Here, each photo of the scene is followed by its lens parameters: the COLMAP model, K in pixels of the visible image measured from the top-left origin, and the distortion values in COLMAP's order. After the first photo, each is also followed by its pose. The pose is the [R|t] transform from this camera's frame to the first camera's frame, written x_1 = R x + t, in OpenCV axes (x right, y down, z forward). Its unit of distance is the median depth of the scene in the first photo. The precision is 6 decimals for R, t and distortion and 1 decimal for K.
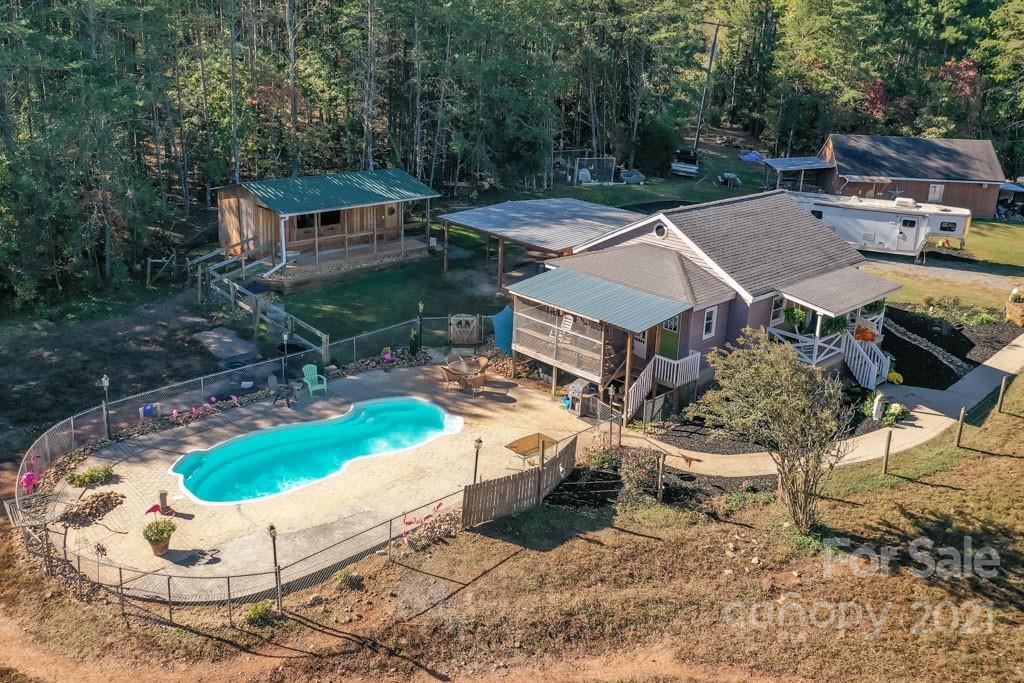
lens RADIAL K [[854.2, 0, 489.8], [0, 854.2, 289.5], [0, 0, 1]] dist [0.007772, 0.002275]
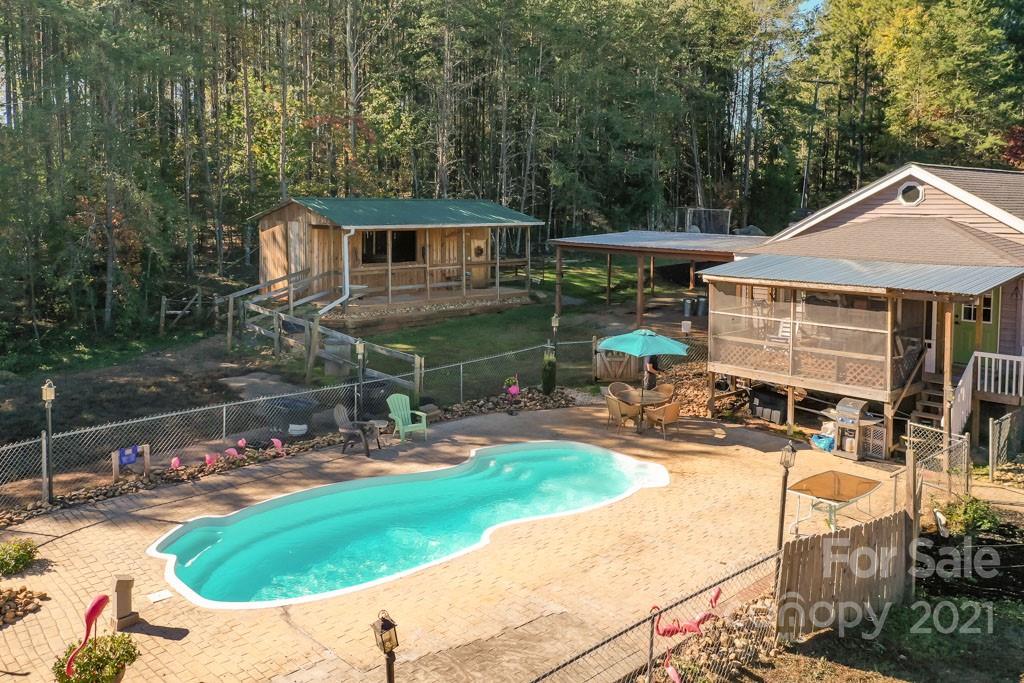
lens RADIAL K [[836.7, 0, 509.9], [0, 836.7, 271.5], [0, 0, 1]] dist [0.016621, 0.014635]
pose [[0.999499, -0.029450, -0.011635, -0.118444], [0.026479, 0.978833, -0.202938, 0.125646], [0.017365, 0.202528, 0.979122, 0.380816]]
